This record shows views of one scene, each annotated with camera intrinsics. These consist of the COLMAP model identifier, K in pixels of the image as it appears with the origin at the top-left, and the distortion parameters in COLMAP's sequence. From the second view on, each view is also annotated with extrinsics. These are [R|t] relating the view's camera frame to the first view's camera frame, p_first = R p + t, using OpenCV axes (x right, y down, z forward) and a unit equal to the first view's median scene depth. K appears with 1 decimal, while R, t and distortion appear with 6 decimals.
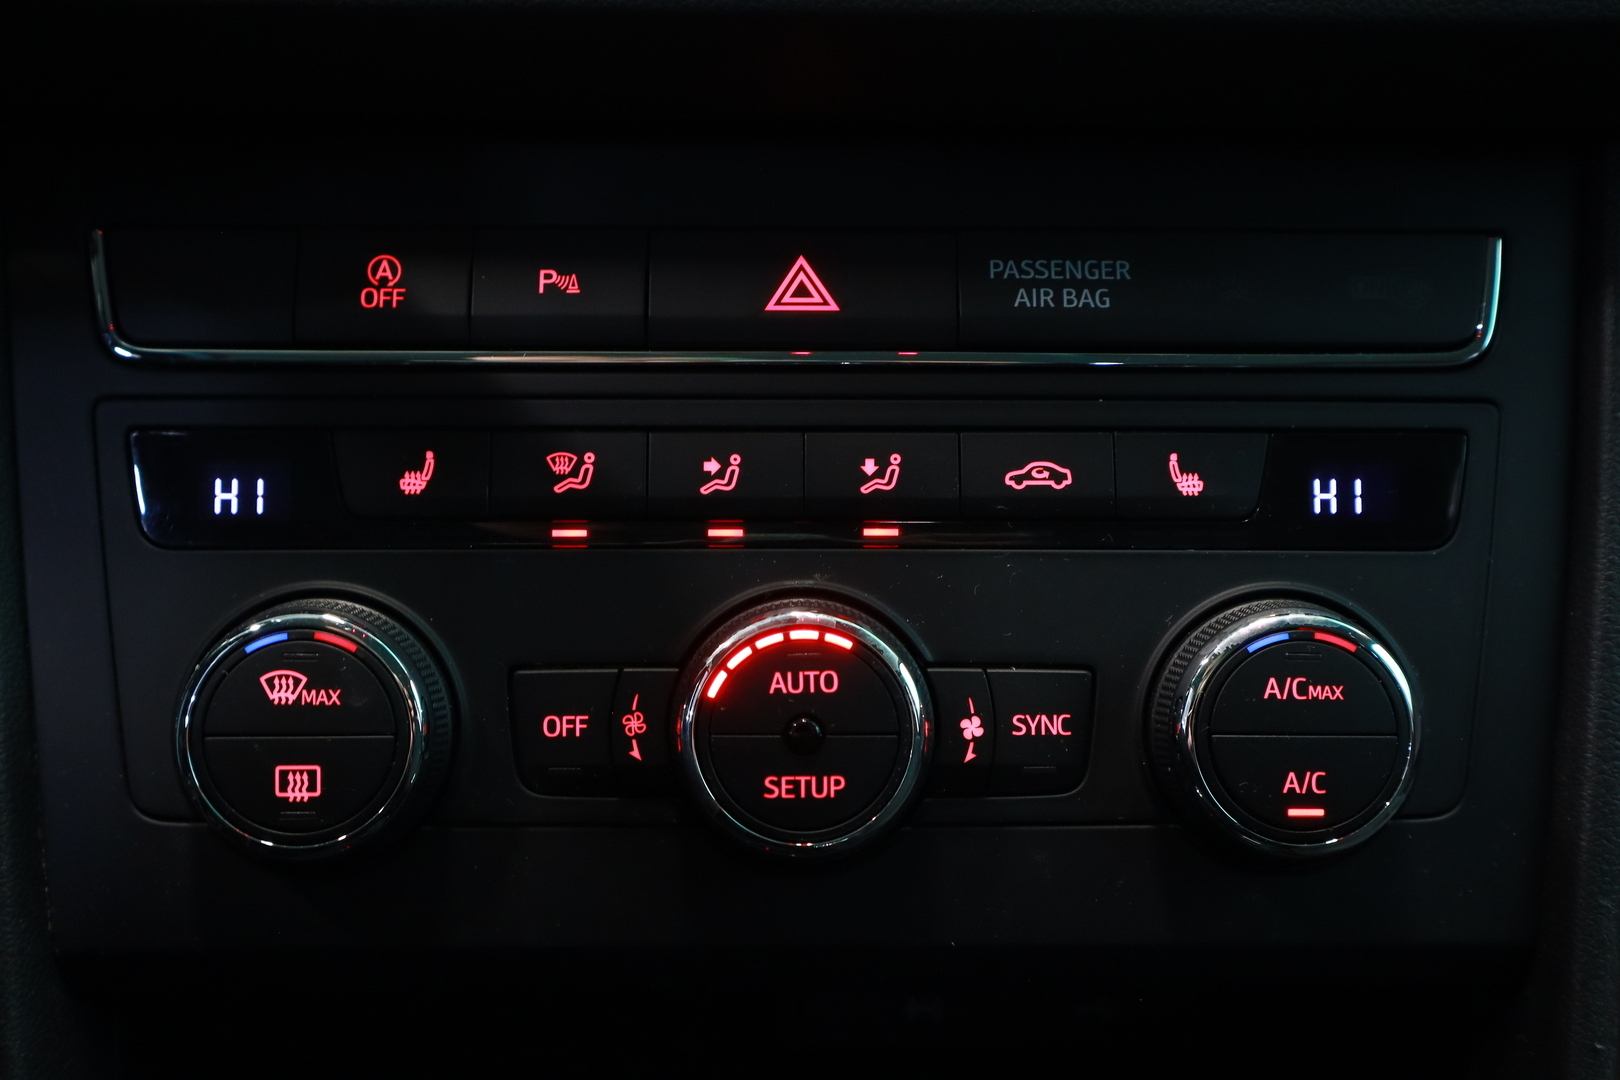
lens RADIAL K [[1784.1, 0, 819.4], [0, 1784.1, 535.8], [0, 0, 1]] dist [0.017468, 0.000000]
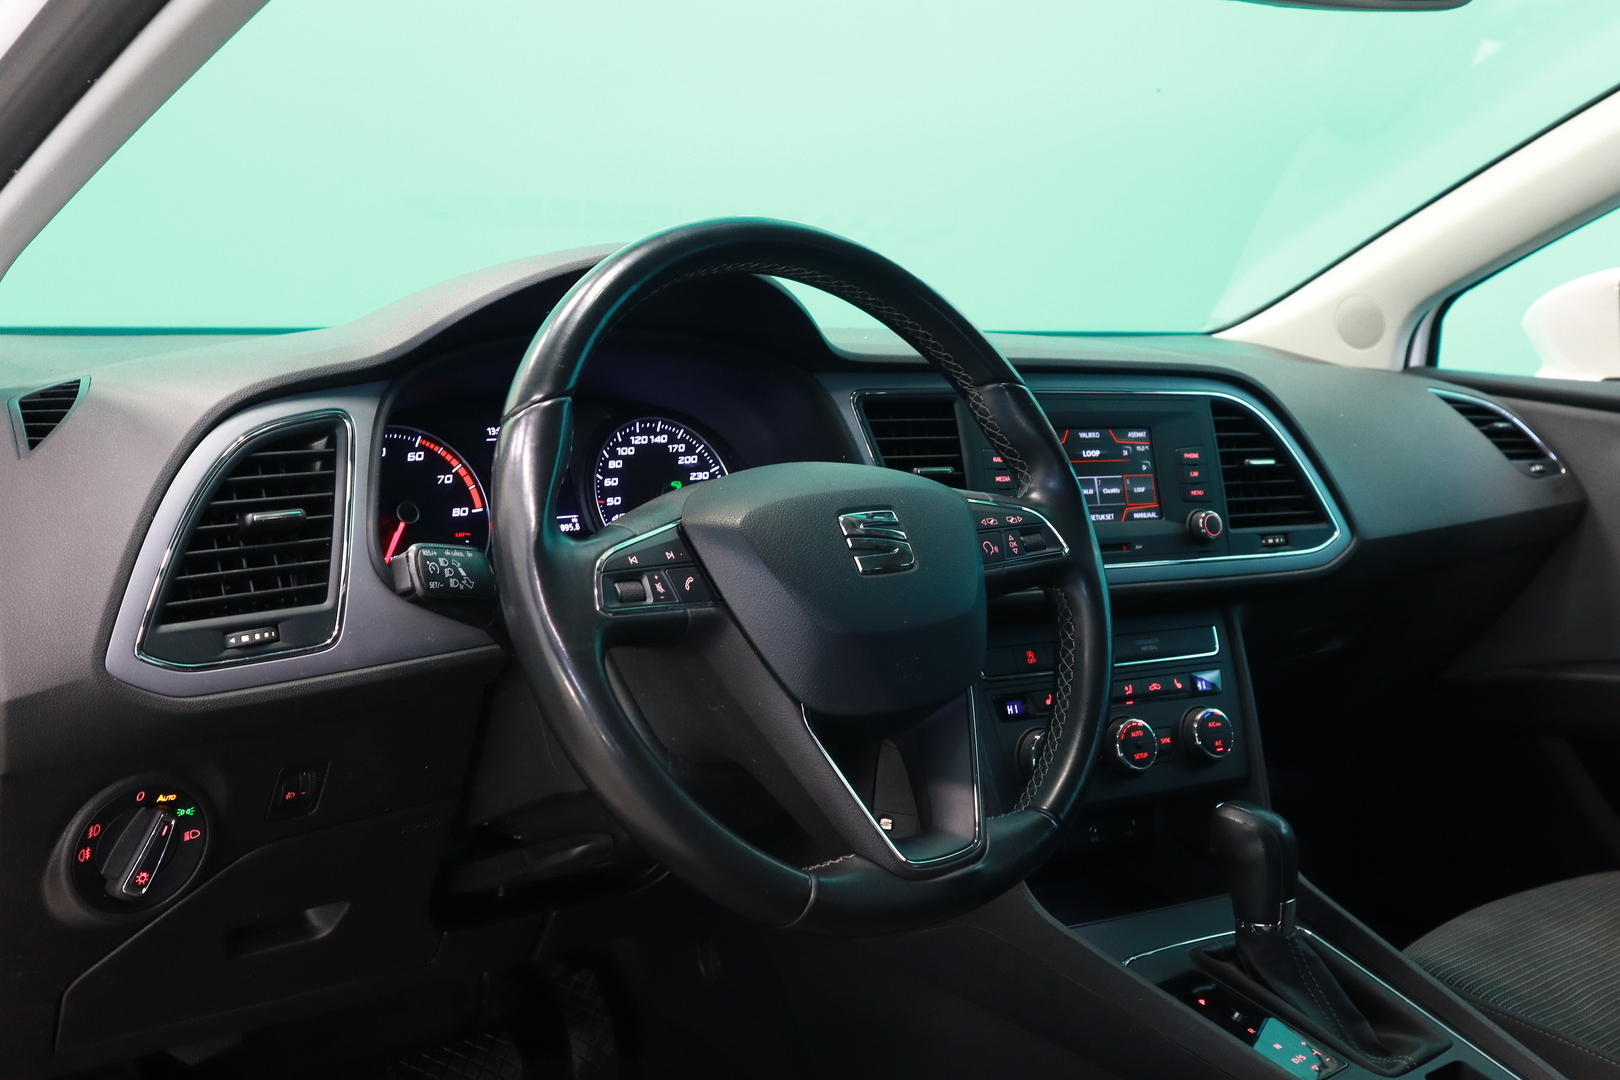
lens RADIAL K [[1669.2, 0, 807.6], [0, 1669.2, 528.3], [0, 0, 1]] dist [0.000395, 0.000000]
pose [[0.865364, -0.045992, 0.499029, -2.785757], [0.134138, 0.980704, -0.142224, 0.058050], [-0.482858, 0.190014, 0.854835, -2.322258]]
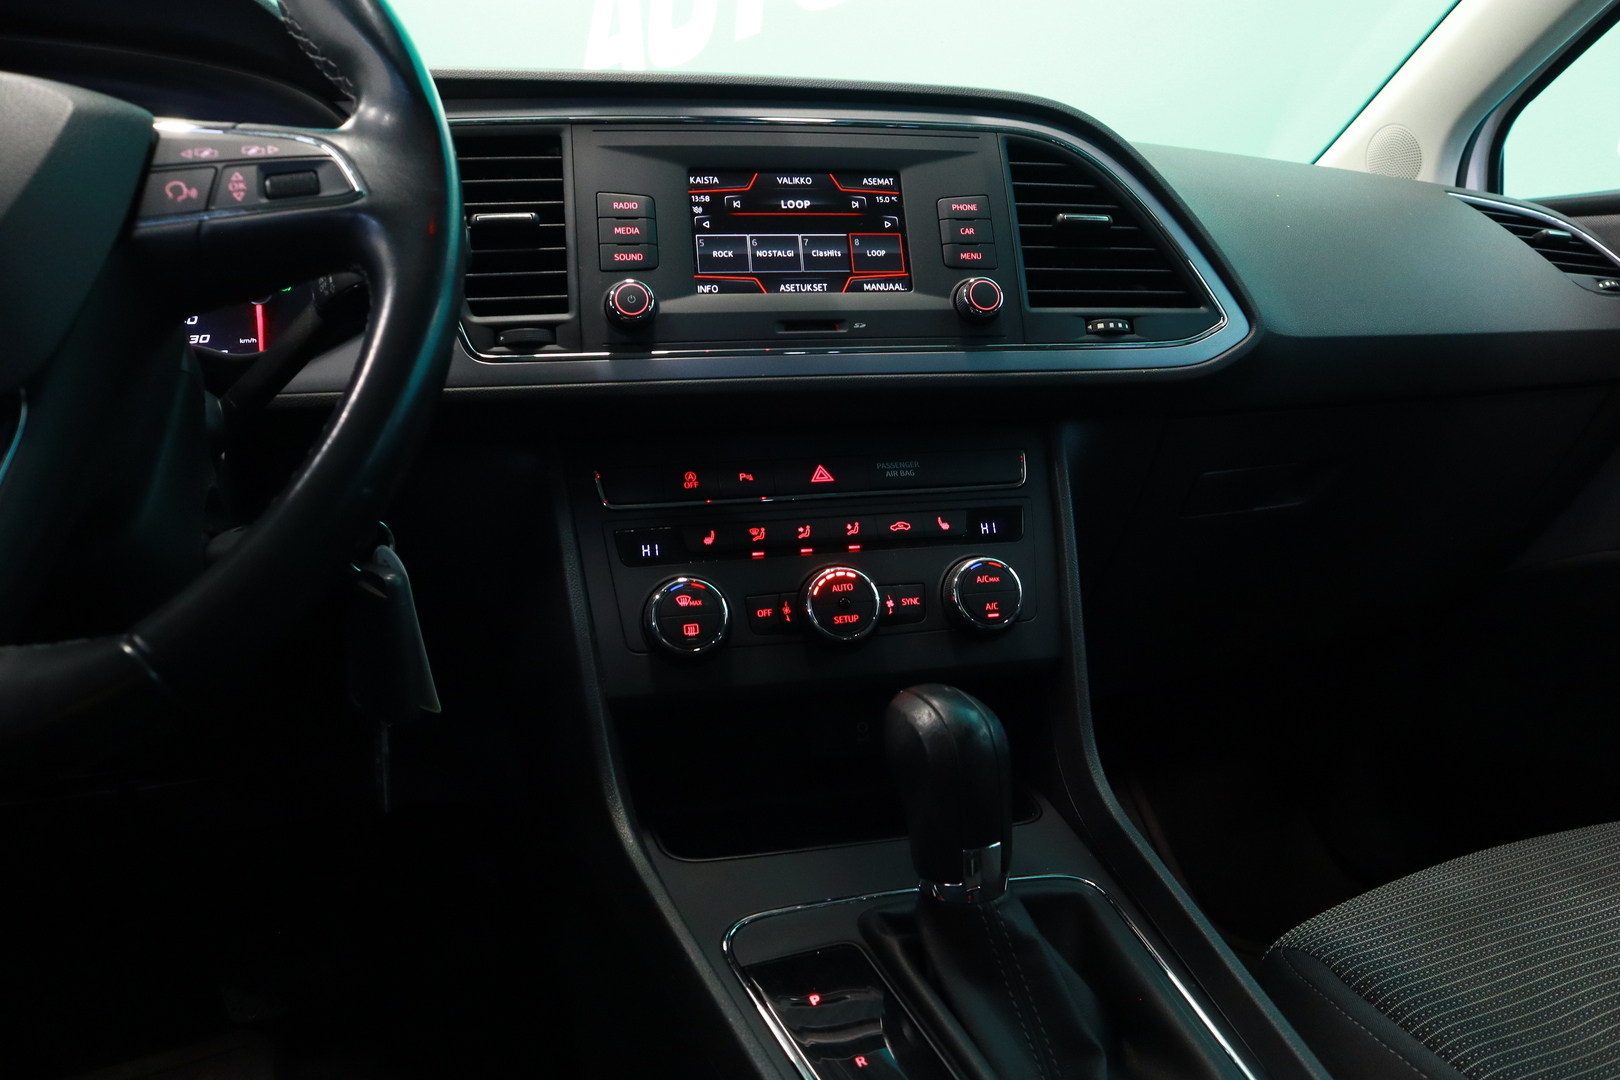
lens RADIAL K [[1127.4, 0, 810.0], [0, 1127.4, 532.1], [0, 0, 1]] dist [-0.111616, 0.068157]
pose [[0.979293, -0.065467, 0.191571, -0.431655], [0.101473, 0.977551, -0.184654, 0.339197], [-0.175181, 0.200270, 0.963952, -0.940290]]
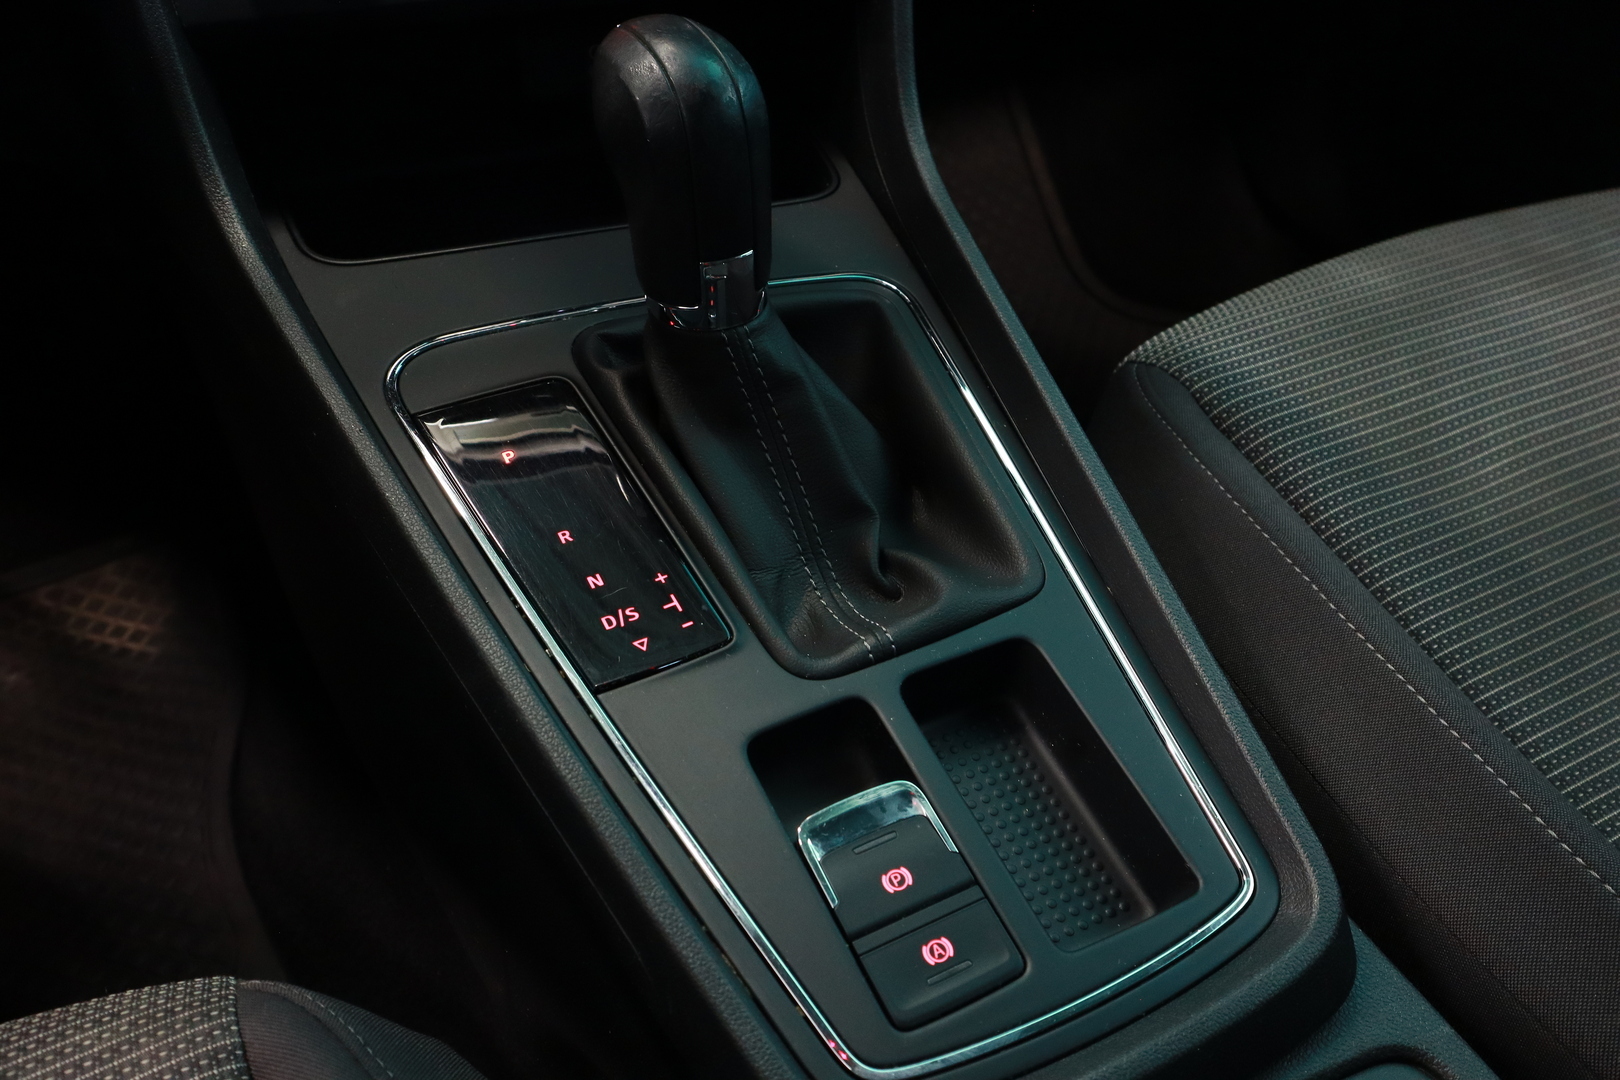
lens RADIAL K [[1467.5, 0, 818.4], [0, 1467.5, 526.2], [0, 0, 1]] dist [-0.048245, 0.070371]
pose [[0.951686, -0.189352, 0.241743, -0.246861], [0.095586, 0.930810, 0.352783, 0.243230], [-0.291817, -0.312631, 0.903938, -0.846440]]
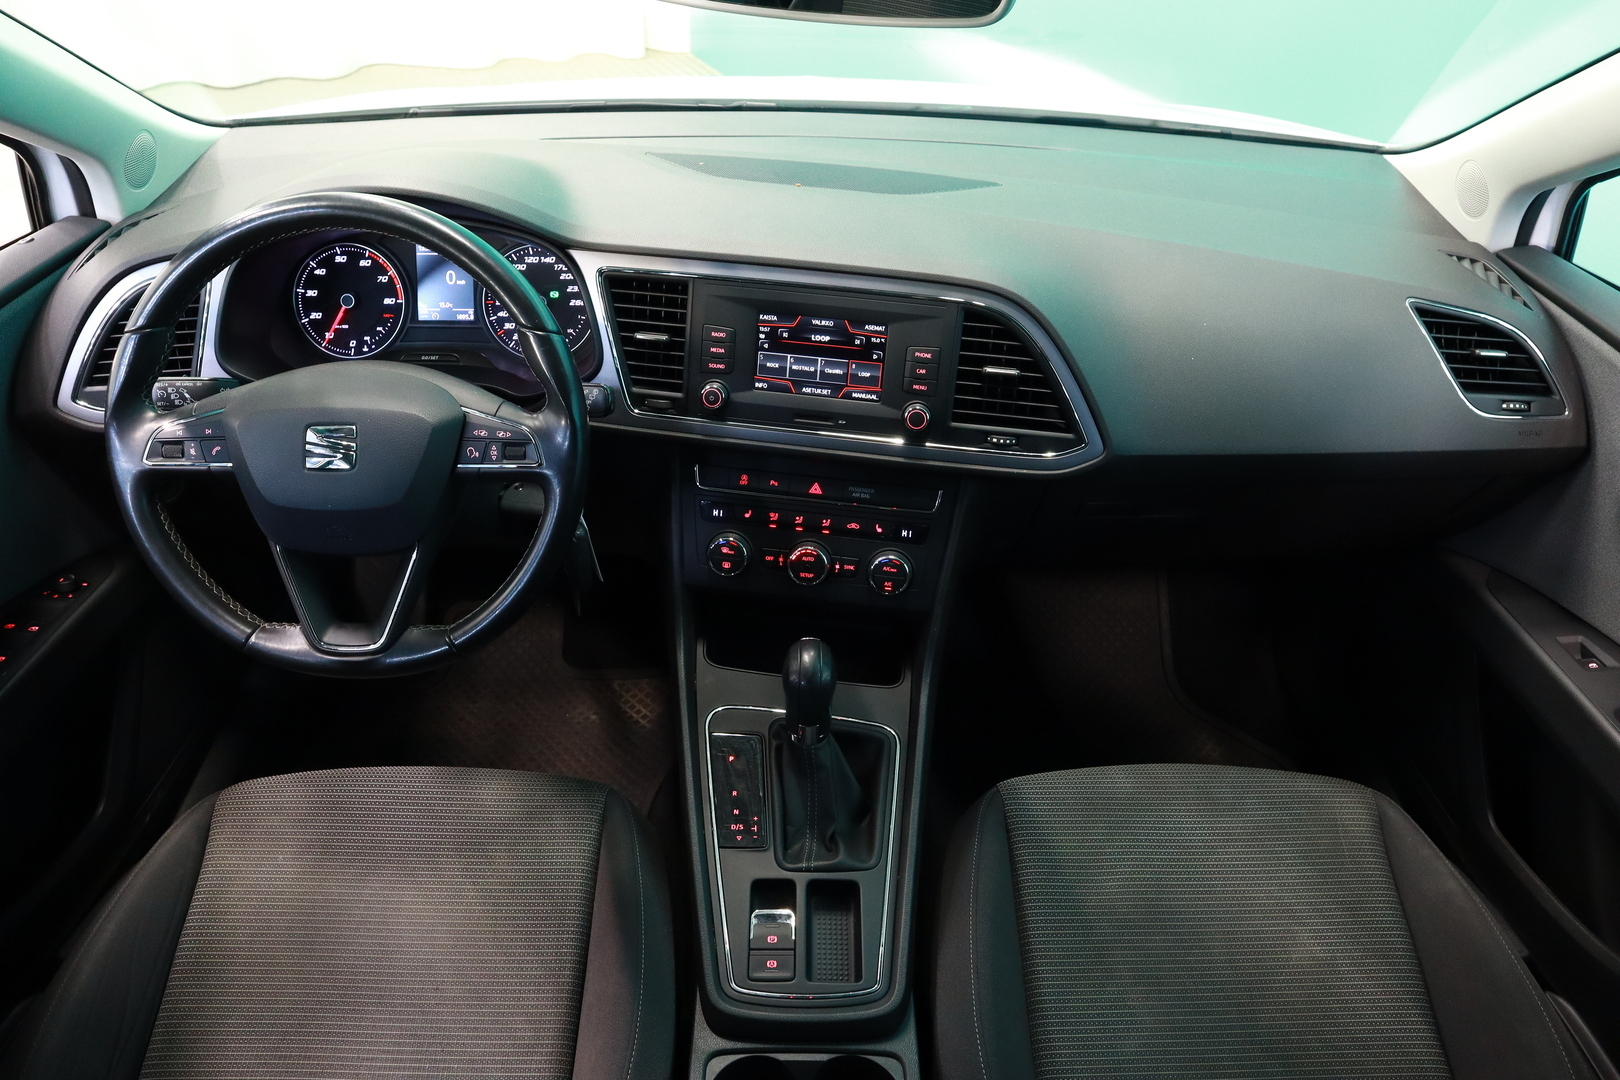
lens RADIAL K [[1127.4, 0, 812.9], [0, 1127.4, 531.9], [0, 0, 1]] dist [-0.111616, 0.068157]
pose [[0.986257, 0.114335, -0.119270, 0.435452], [-0.077605, 0.957872, 0.276510, -1.022673], [0.145860, -0.263454, 0.953581, -2.524606]]
